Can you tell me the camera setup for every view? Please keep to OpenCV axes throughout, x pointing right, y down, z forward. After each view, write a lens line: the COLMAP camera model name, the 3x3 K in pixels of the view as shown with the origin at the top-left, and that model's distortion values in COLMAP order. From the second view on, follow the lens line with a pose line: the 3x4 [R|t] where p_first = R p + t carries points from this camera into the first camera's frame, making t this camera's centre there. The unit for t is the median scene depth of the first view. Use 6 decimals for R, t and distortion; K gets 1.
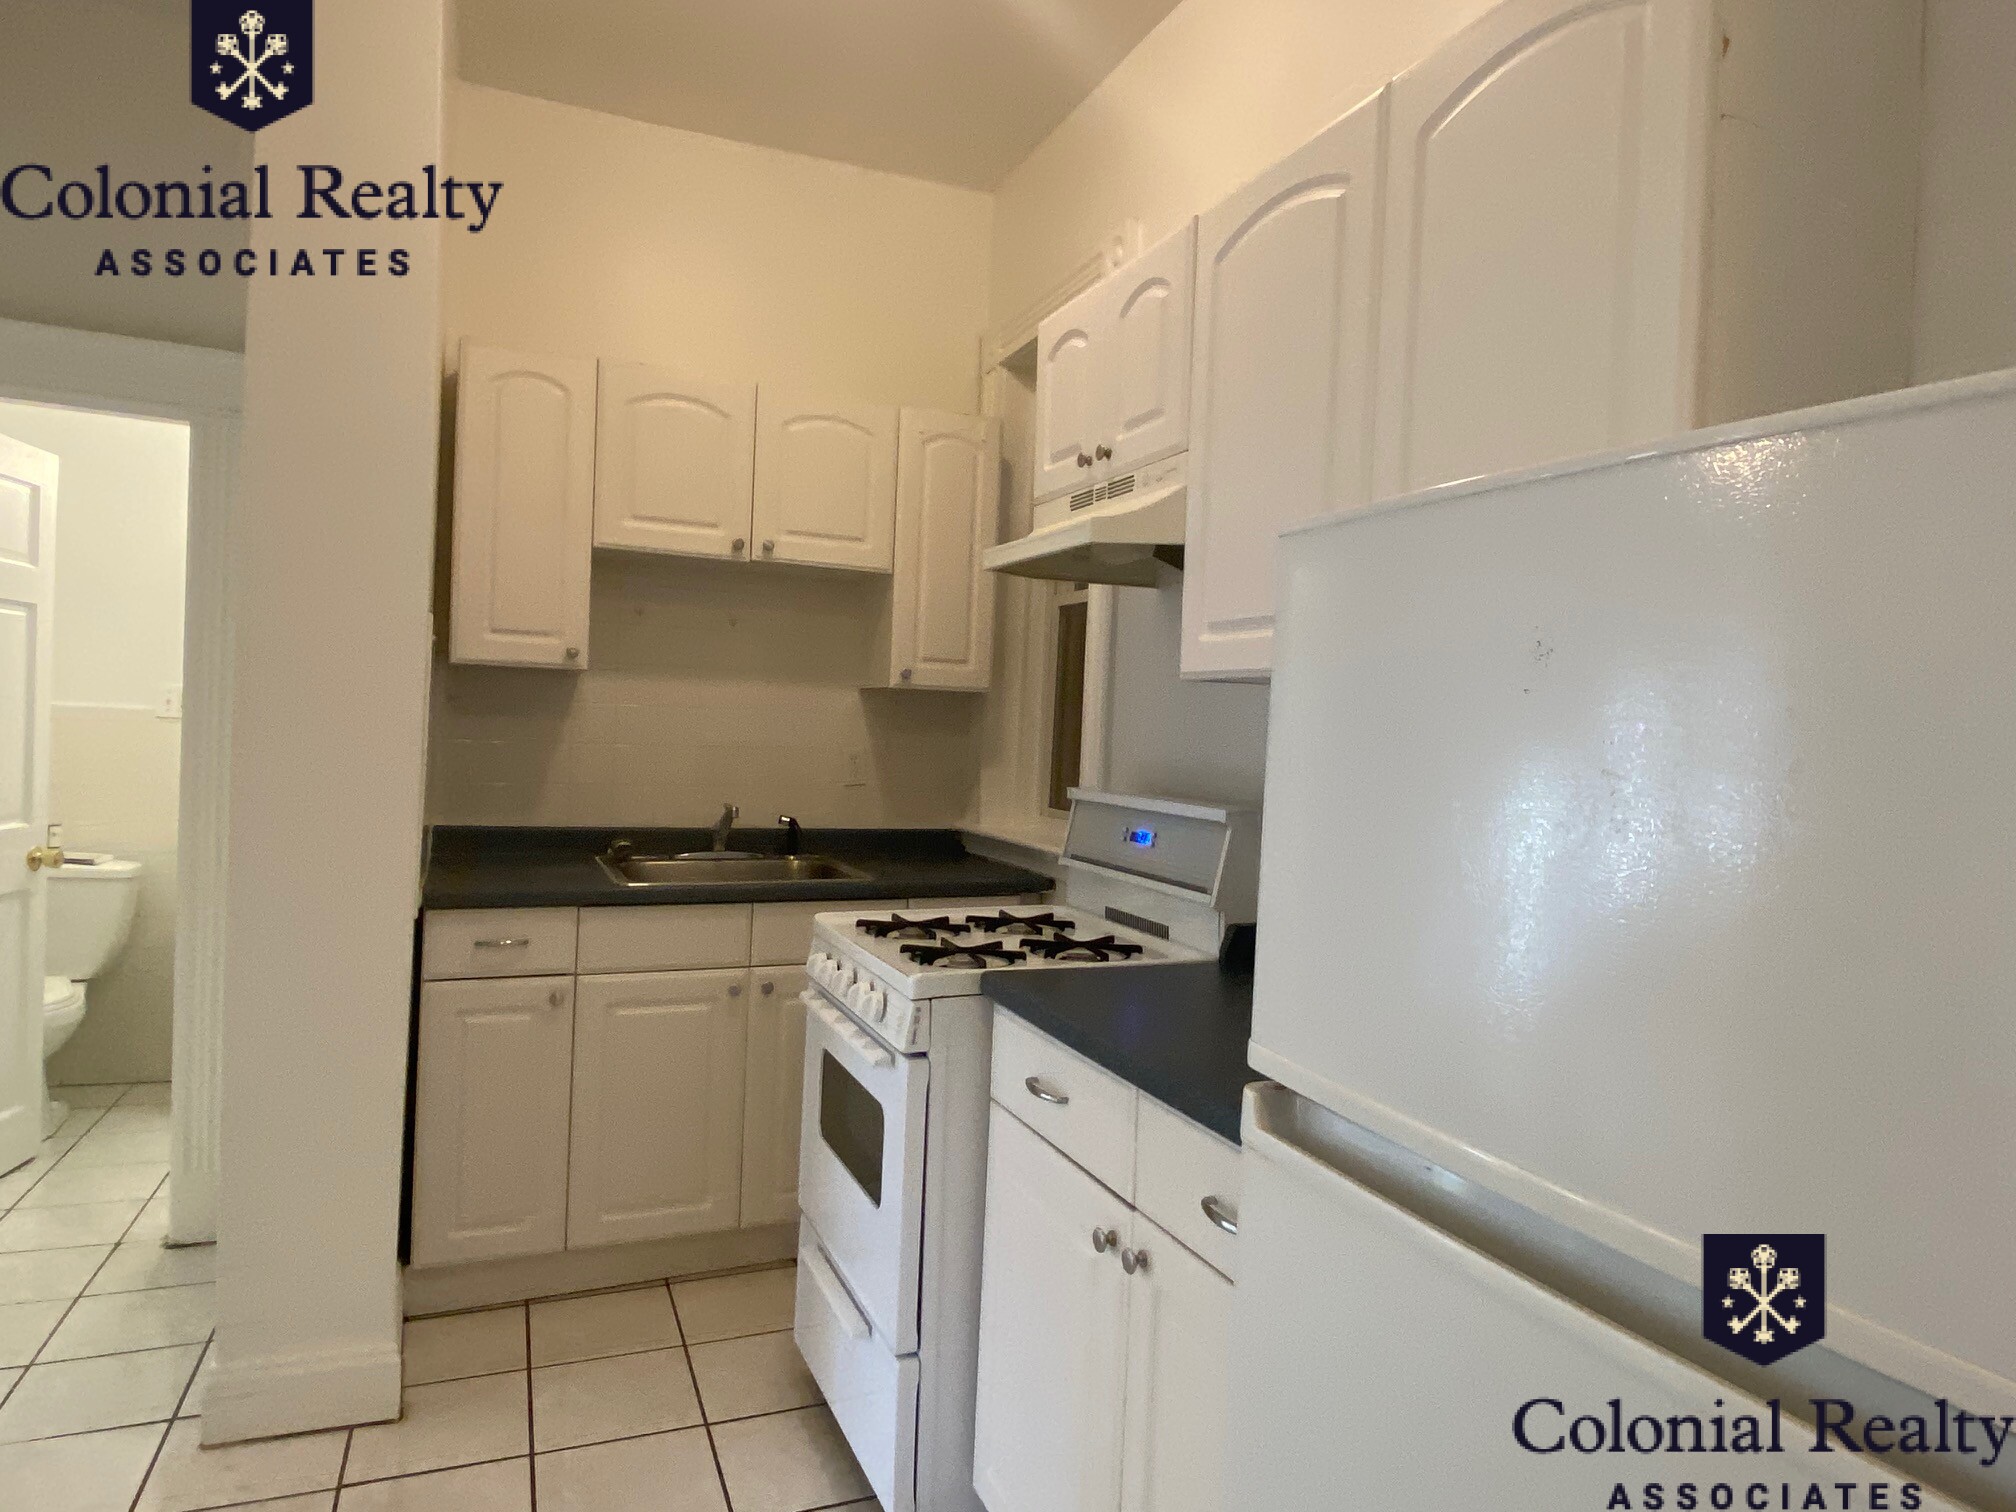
lens RADIAL K [[1209.3, 0, 1001.0], [0, 1209.3, 746.7], [0, 0, 1]] dist [0.076719, -0.087889]
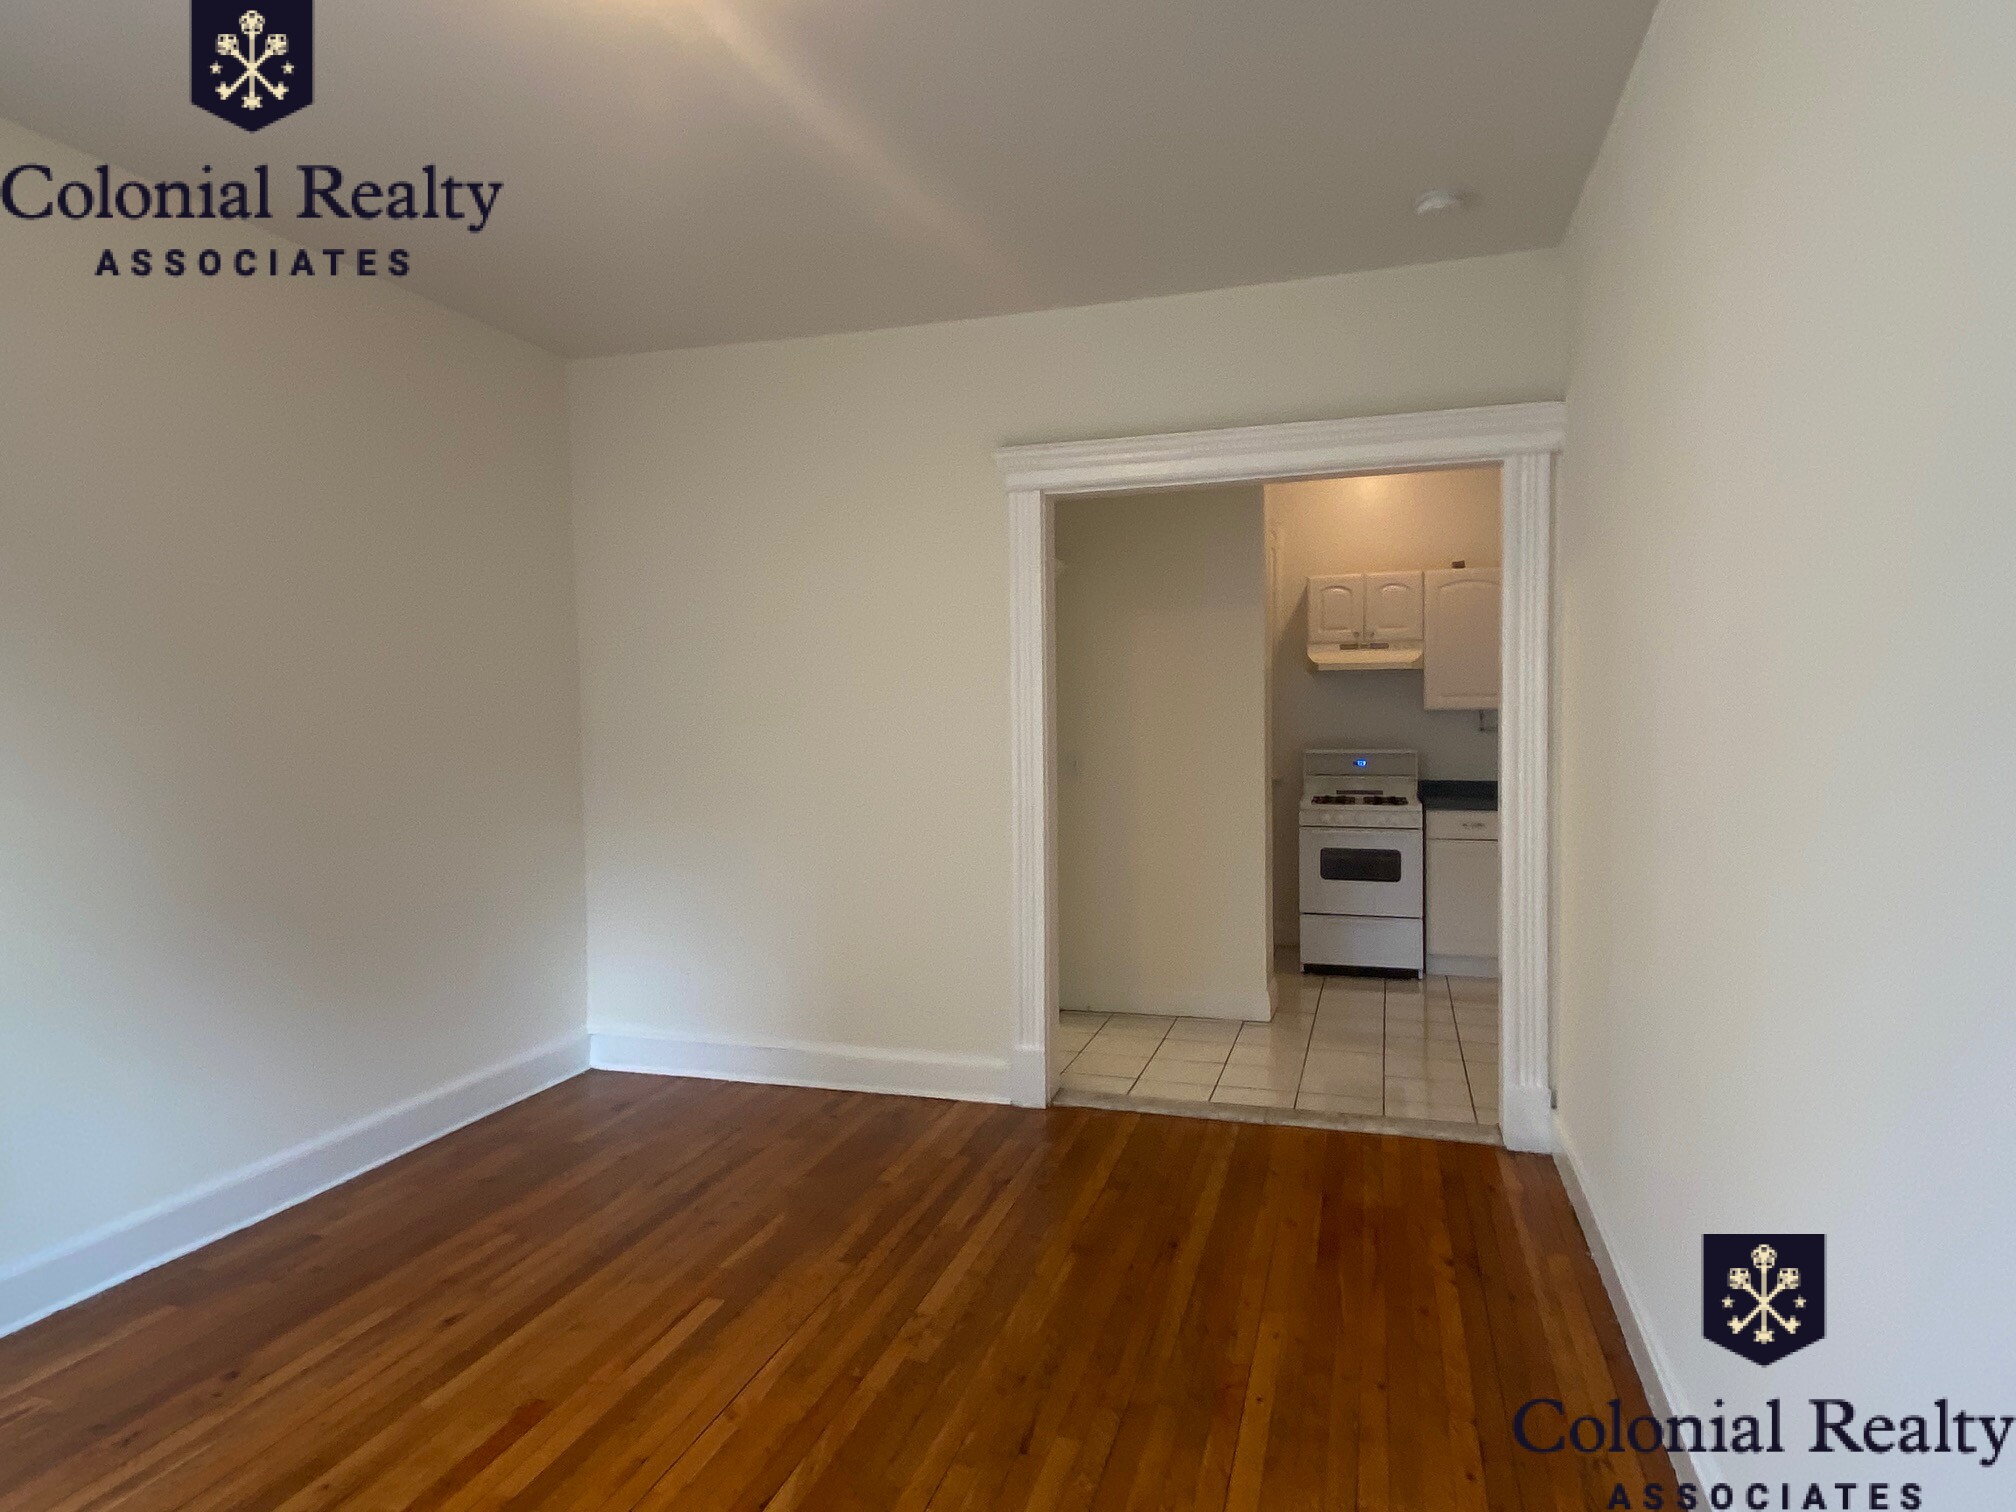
lens RADIAL K [[1209.3, 0, 1001.0], [0, 1209.3, 746.7], [0, 0, 1]] dist [0.076719, -0.087889]
pose [[0.639090, -0.073470, 0.765615, -2.546191], [0.052134, 0.997276, 0.052182, -0.153743], [-0.767363, 0.006565, 0.641179, -0.195045]]
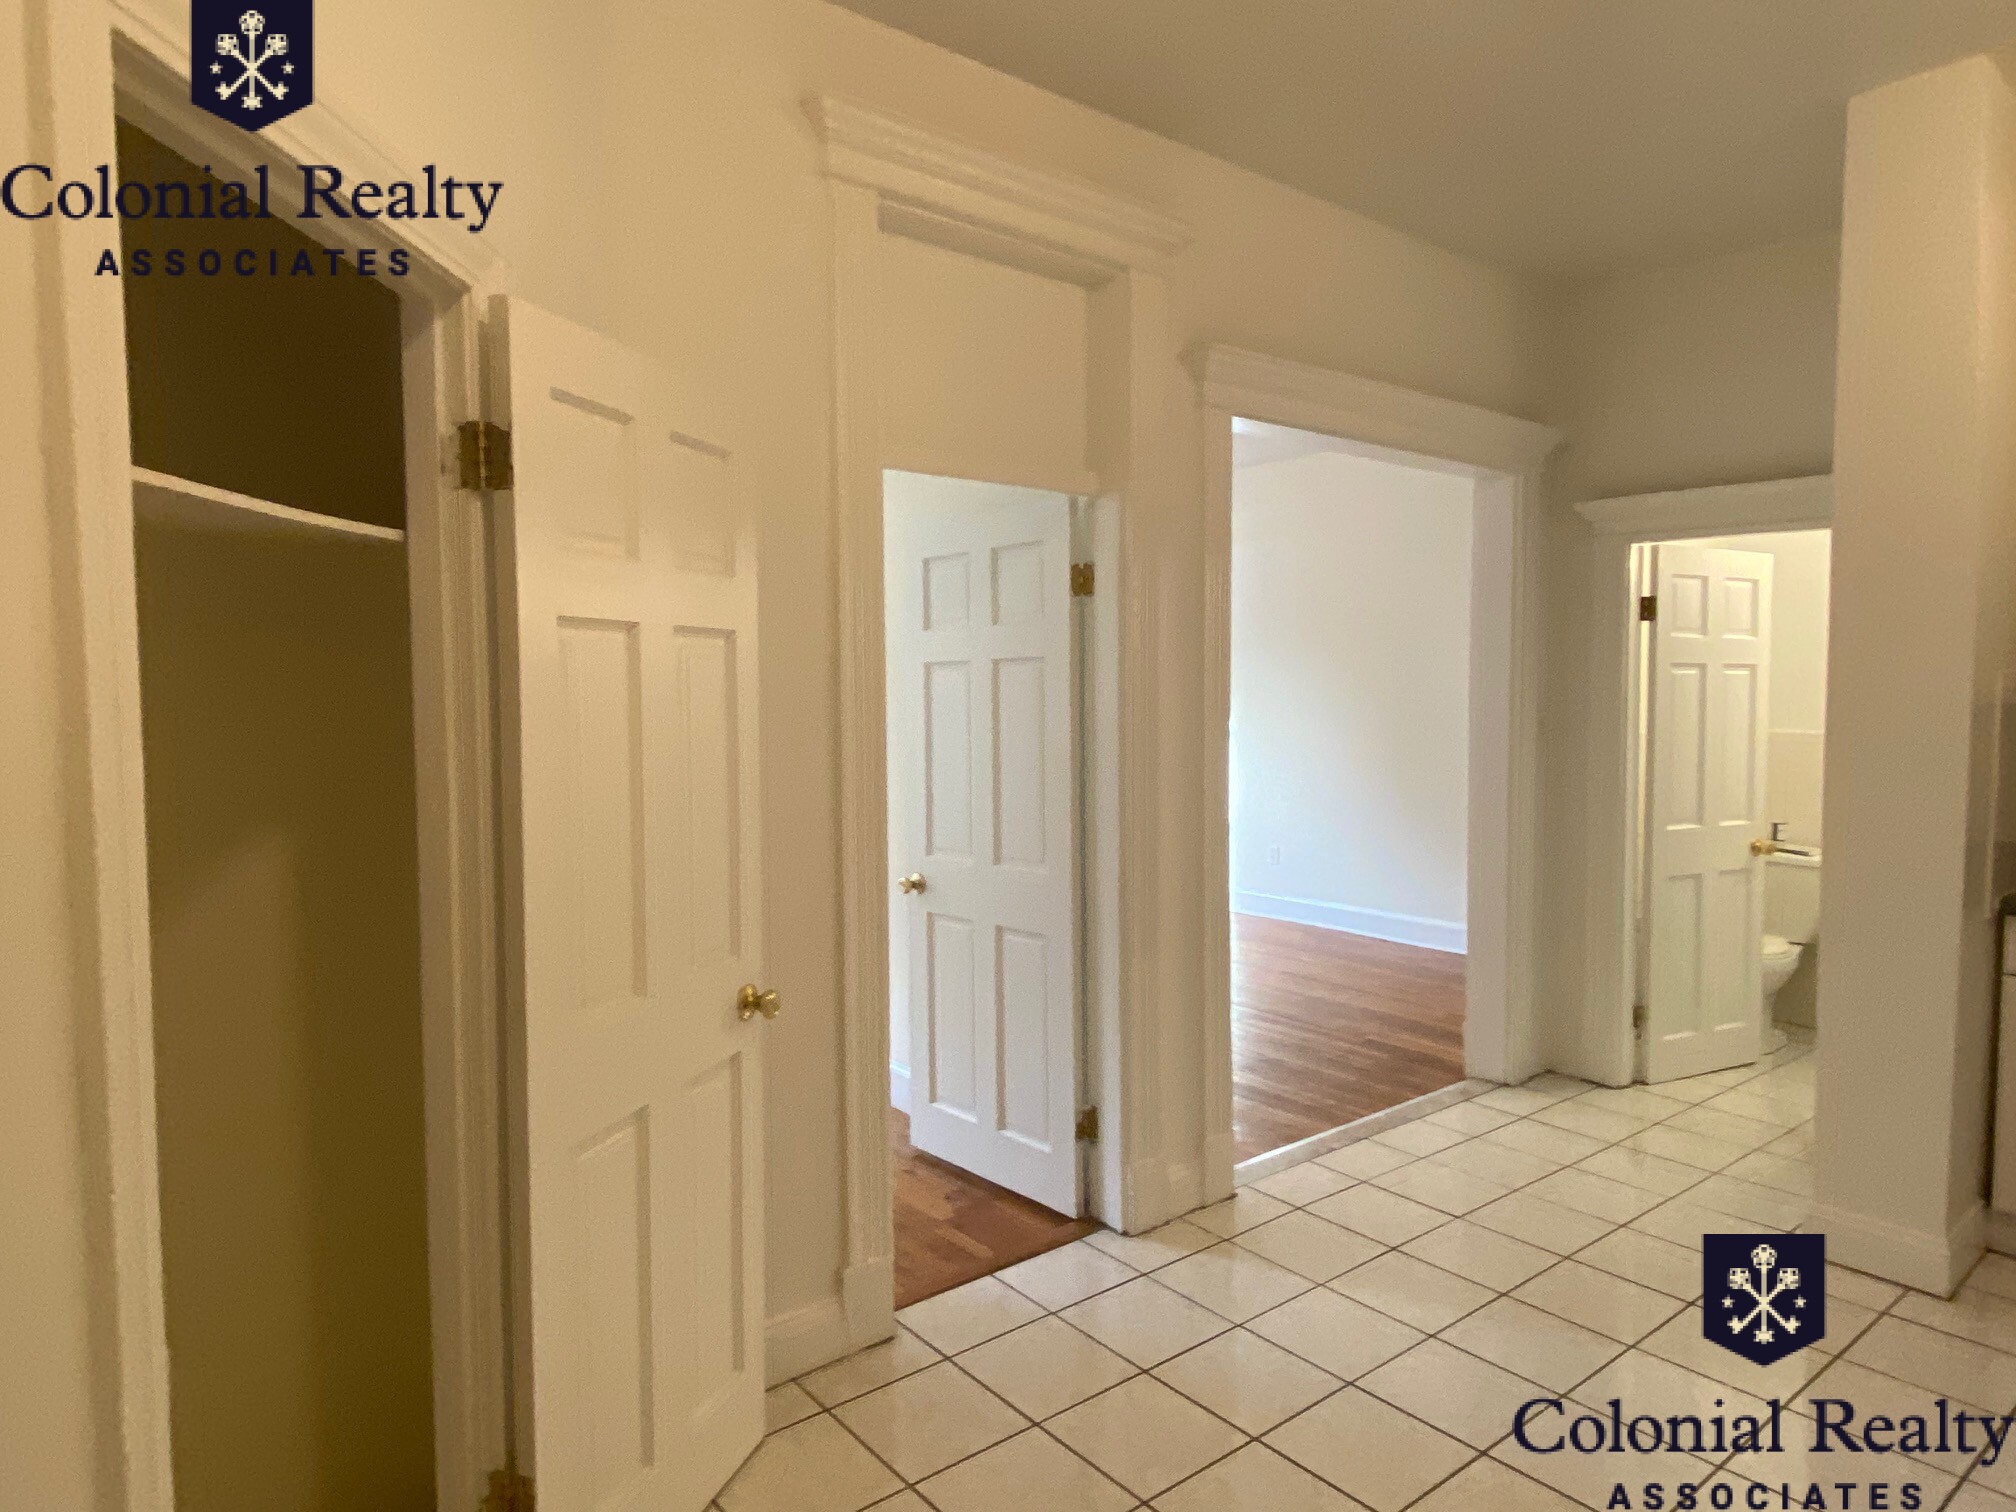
lens RADIAL K [[1209.3, 0, 1001.0], [0, 1209.3, 746.7], [0, 0, 1]] dist [0.076719, -0.087889]
pose [[0.278783, 0.002256, -0.960352, 0.428359], [-0.000493, 0.999997, 0.002206, -0.034154], [0.960354, -0.000141, 0.278783, -0.288325]]
